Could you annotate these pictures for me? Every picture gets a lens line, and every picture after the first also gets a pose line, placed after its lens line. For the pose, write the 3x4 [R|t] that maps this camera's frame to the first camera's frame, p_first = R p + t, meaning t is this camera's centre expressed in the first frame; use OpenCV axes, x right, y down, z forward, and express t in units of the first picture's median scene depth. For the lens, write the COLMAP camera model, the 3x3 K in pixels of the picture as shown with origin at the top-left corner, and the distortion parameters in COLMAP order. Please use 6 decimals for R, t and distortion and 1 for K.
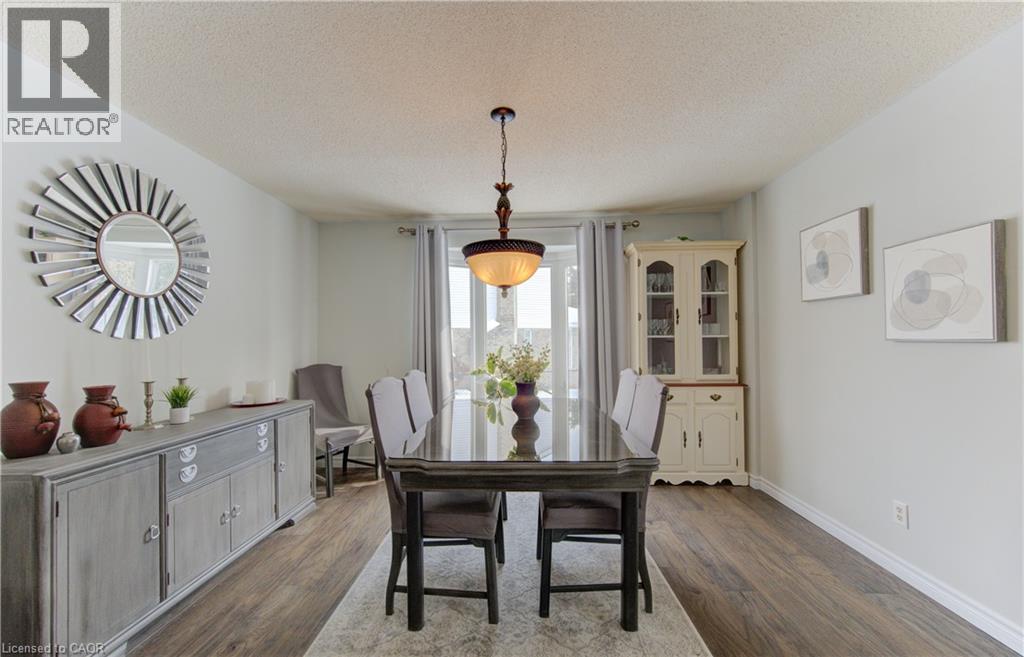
lens RADIAL K [[384.1, 0, 509.7], [0, 384.1, 331.1], [0, 0, 1]] dist [0.001034, -0.000251]
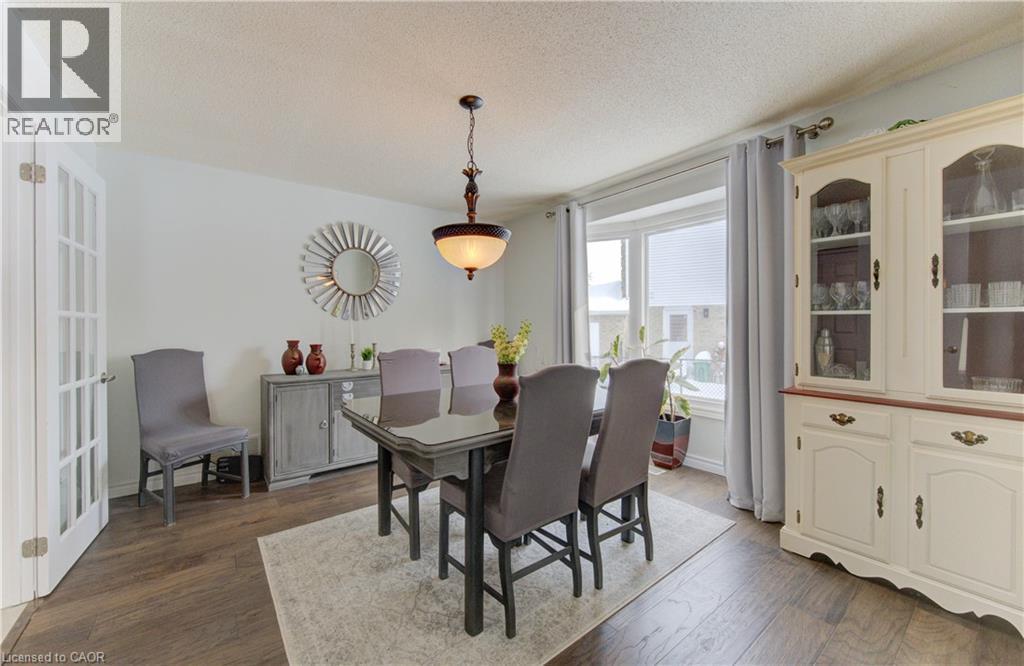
lens RADIAL K [[402.5, 0, 506.5], [0, 402.5, 324.3], [0, 0, 1]] dist [-0.003784, -0.000129]
pose [[0.626549, 0.005288, -0.779364, 0.893930], [0.019887, 0.999543, 0.022769, 0.012859], [0.779128, -0.029765, 0.626158, 0.385298]]
